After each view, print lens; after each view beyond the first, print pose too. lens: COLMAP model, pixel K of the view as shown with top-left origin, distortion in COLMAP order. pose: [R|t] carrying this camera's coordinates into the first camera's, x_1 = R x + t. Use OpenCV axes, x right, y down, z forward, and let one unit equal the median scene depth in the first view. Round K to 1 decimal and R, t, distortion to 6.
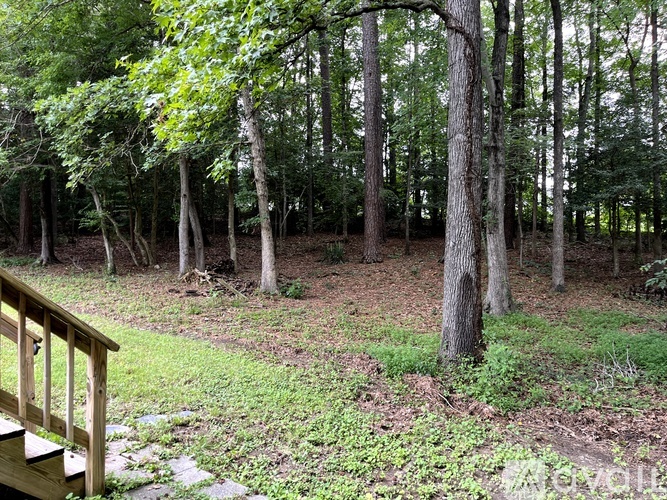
lens RADIAL K [[497.4, 0, 333.5], [0, 497.4, 250.0], [0, 0, 1]] dist [0.061043, -0.082286]
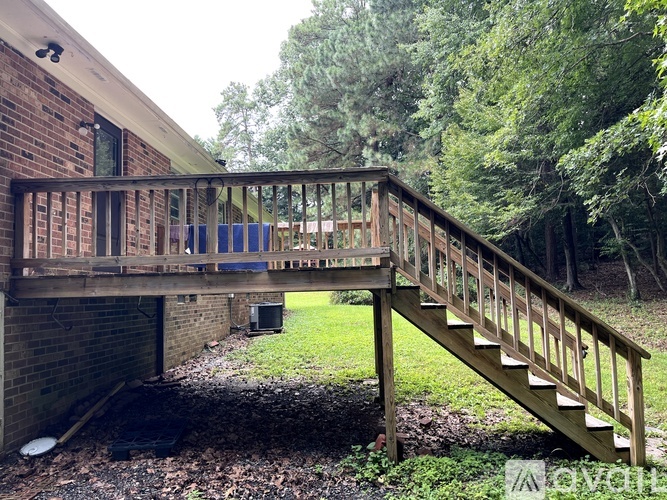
lens RADIAL K [[497.4, 0, 333.5], [0, 497.4, 250.0], [0, 0, 1]] dist [0.061043, -0.082286]
pose [[0.579332, -0.078060, -0.811345, 0.055690], [0.037420, 0.996901, -0.069193, -0.006255], [0.814232, 0.009725, 0.580457, -0.135768]]
